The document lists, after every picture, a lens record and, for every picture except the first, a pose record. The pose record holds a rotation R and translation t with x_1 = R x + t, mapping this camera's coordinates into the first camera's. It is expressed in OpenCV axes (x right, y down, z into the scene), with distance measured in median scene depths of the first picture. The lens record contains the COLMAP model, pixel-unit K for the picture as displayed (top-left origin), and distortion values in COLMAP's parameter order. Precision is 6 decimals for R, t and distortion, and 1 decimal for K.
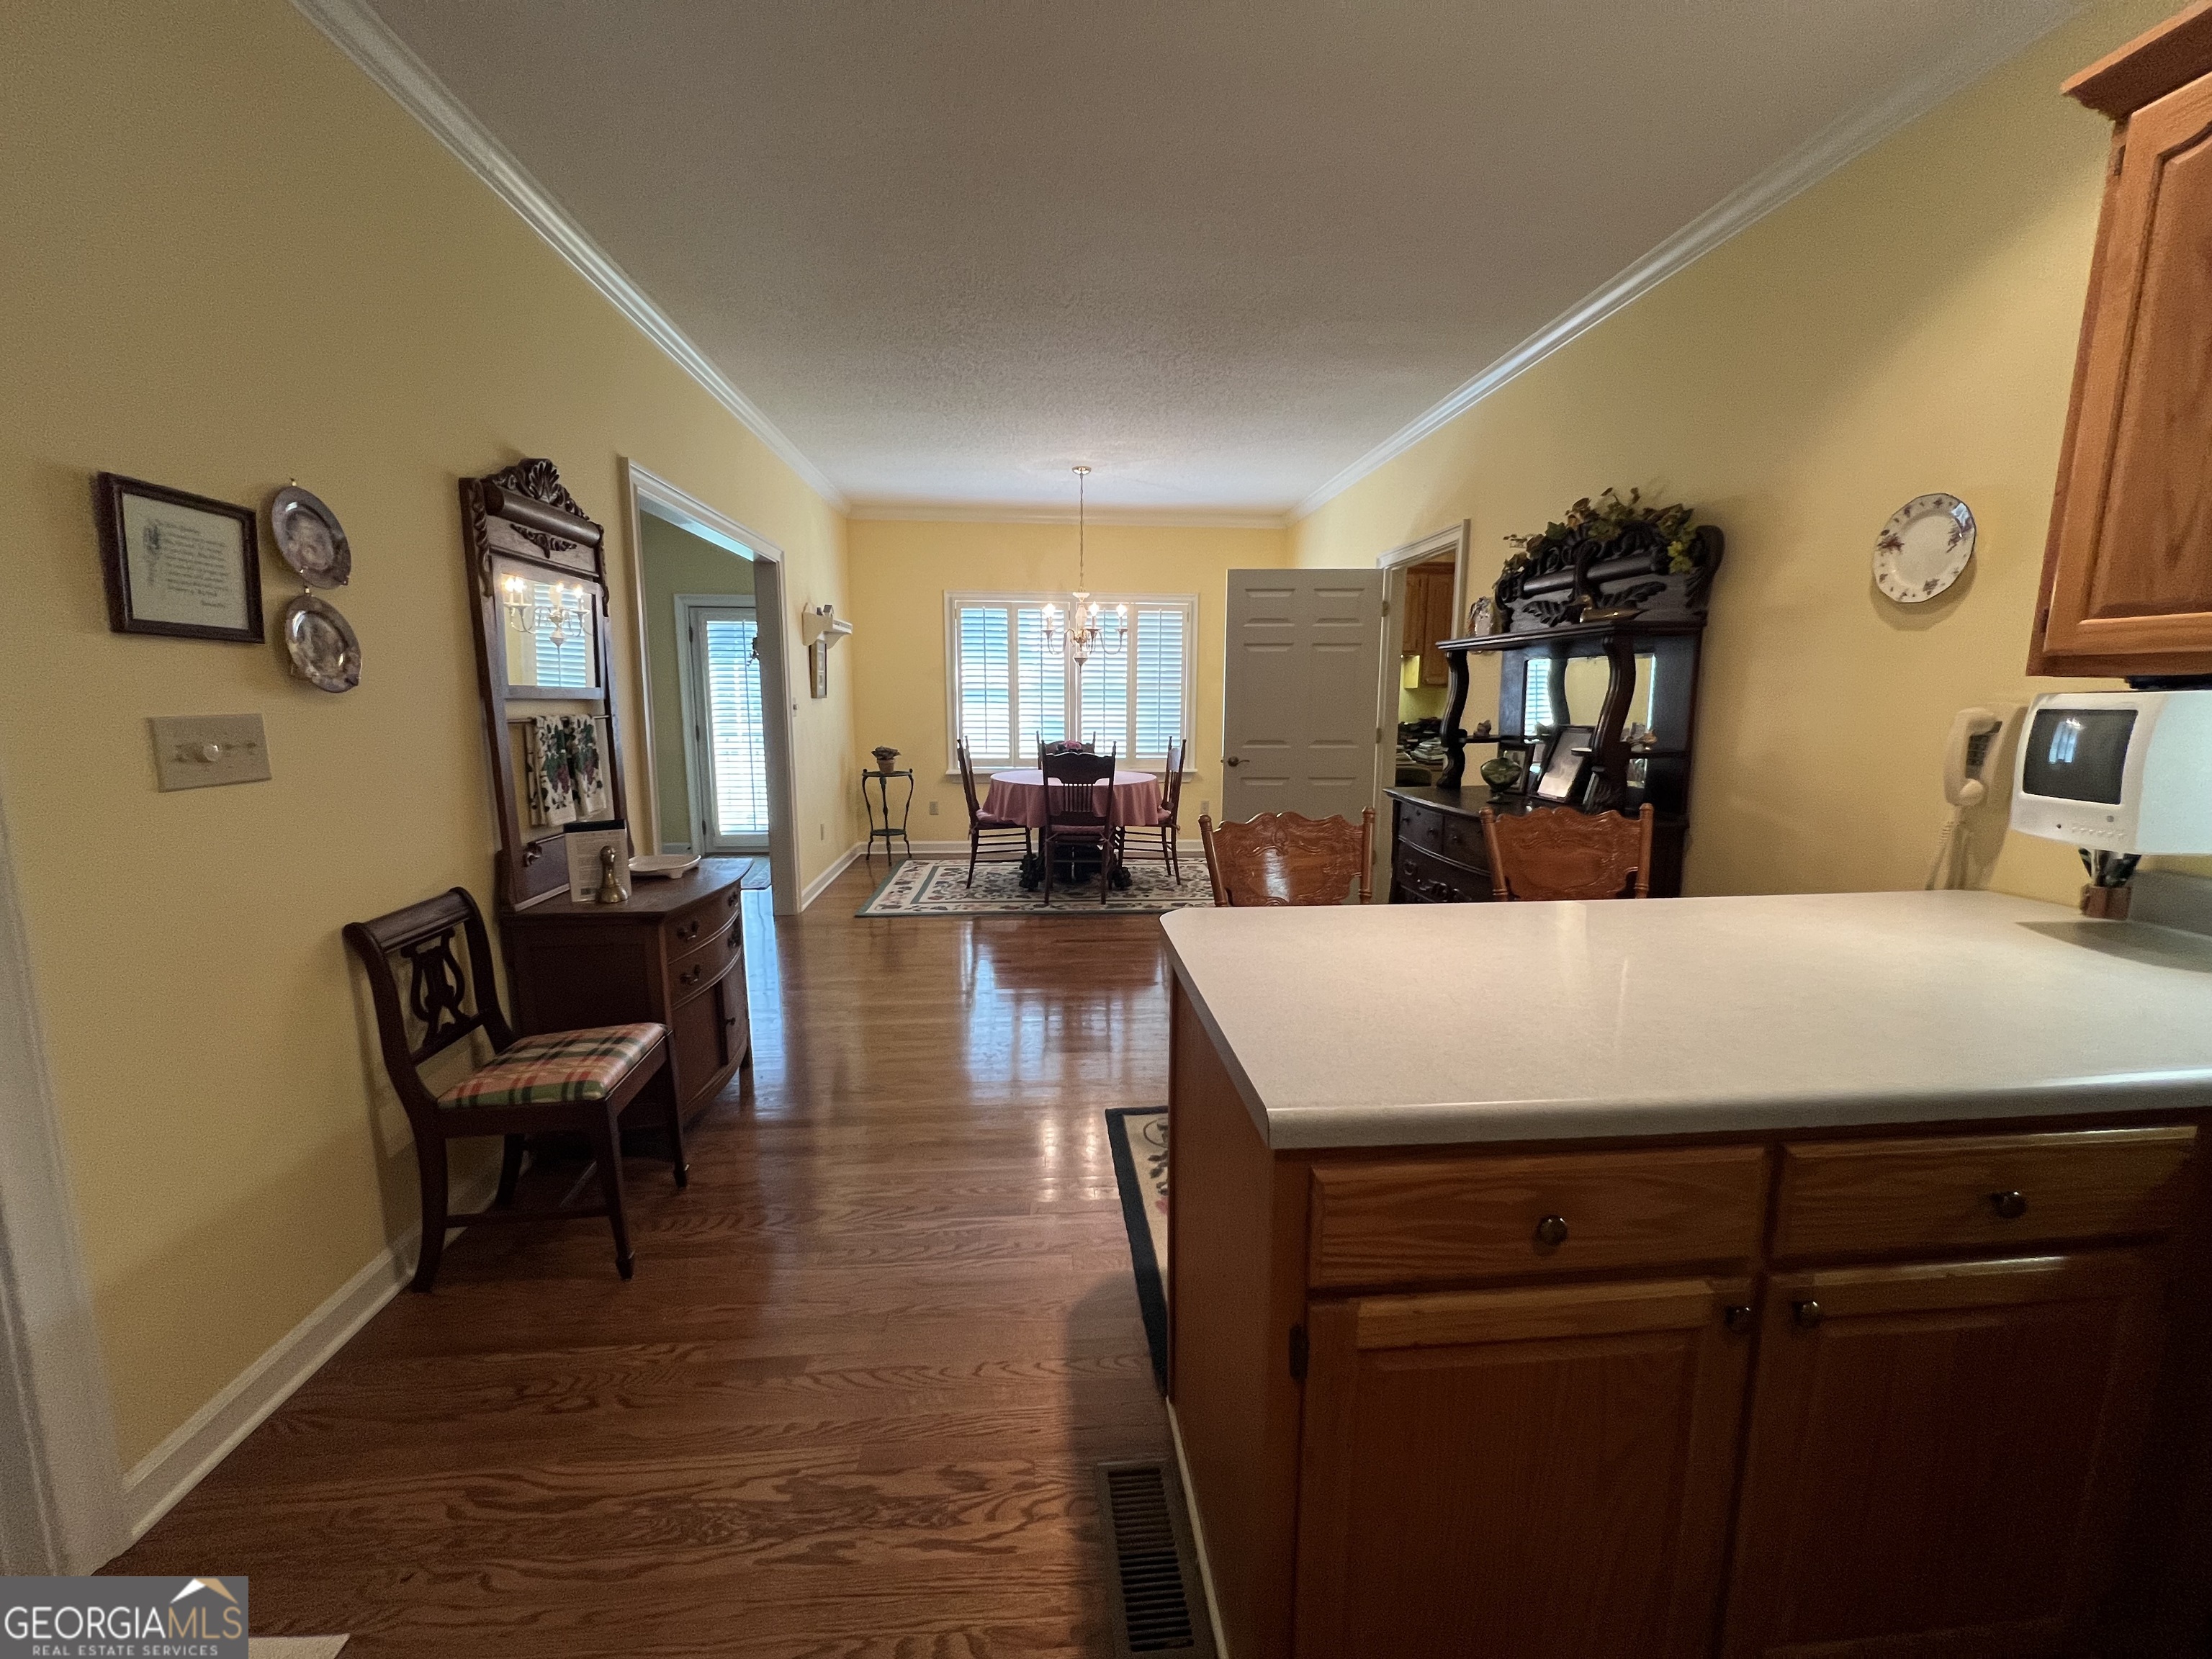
lens RADIAL K [[888.8, 0, 1107.7], [0, 888.8, 836.9], [0, 0, 1]] dist [-0.004131, 0.001183]
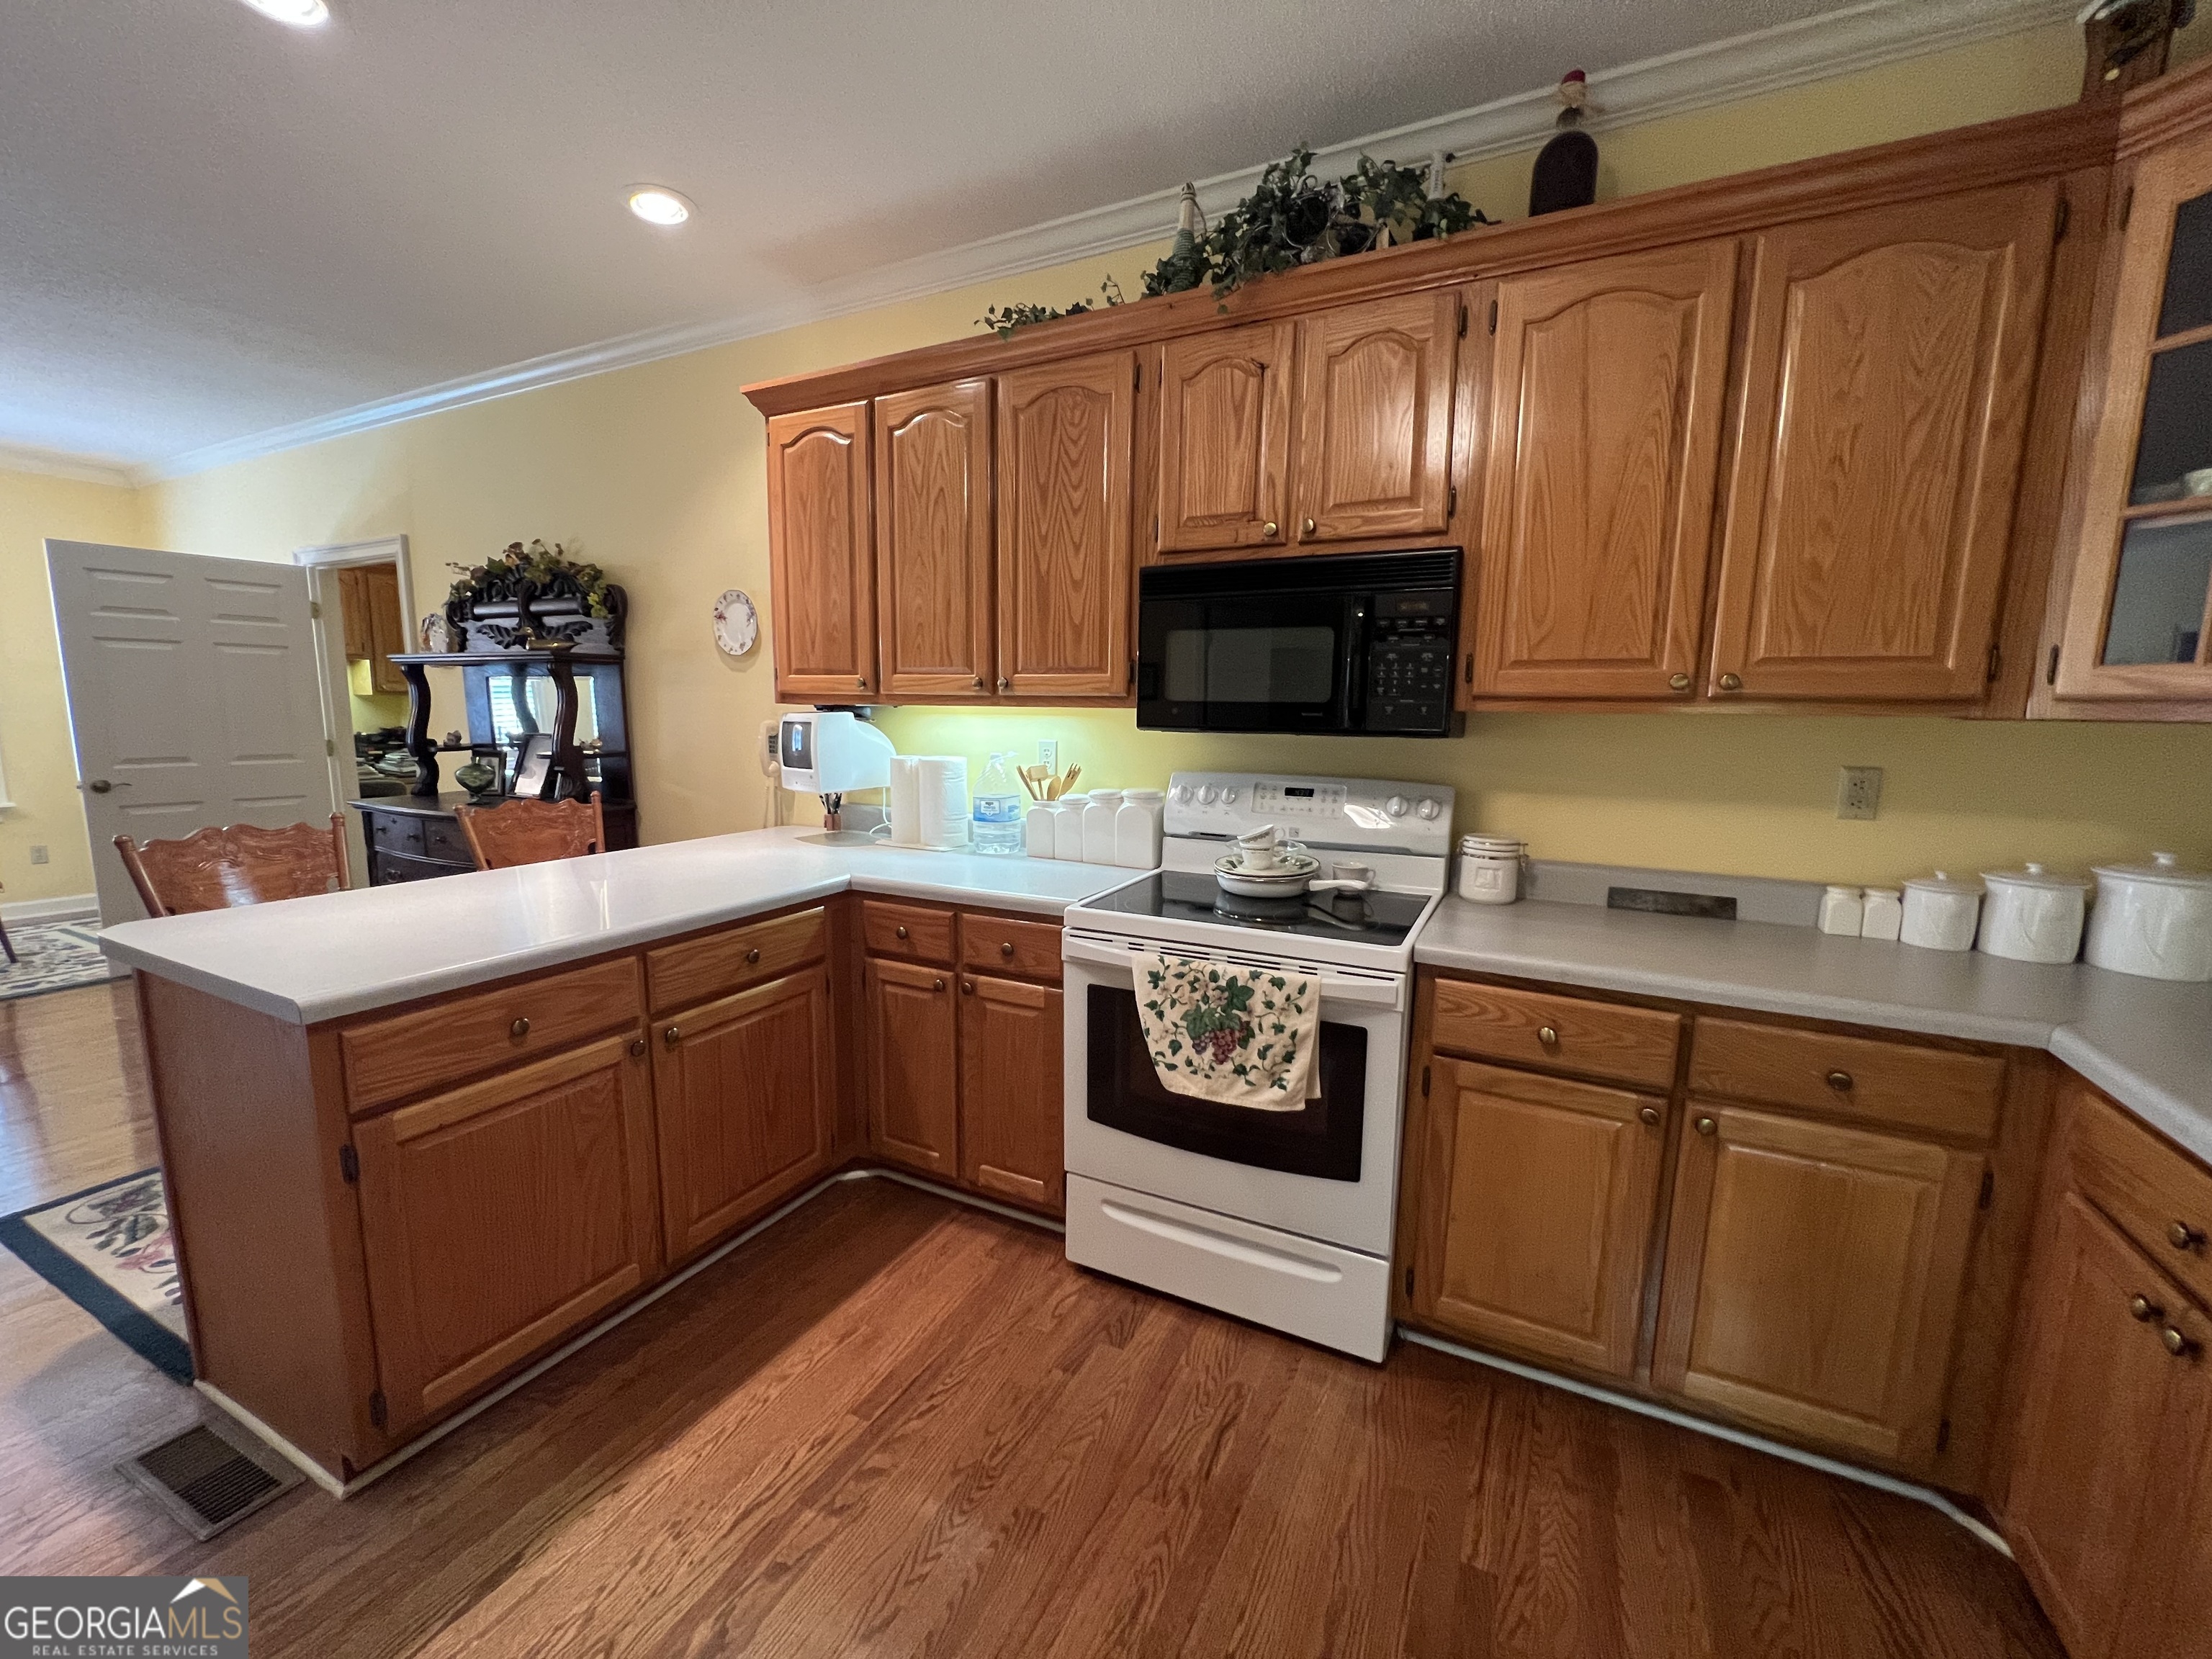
lens RADIAL K [[888.8, 0, 1107.7], [0, 888.8, 836.9], [0, 0, 1]] dist [-0.004131, 0.001183]
pose [[0.526002, -0.114942, 0.842680, -0.096675], [0.120897, 0.990869, 0.059692, 0.034483], [-0.841847, 0.070480, 0.535095, -0.284794]]
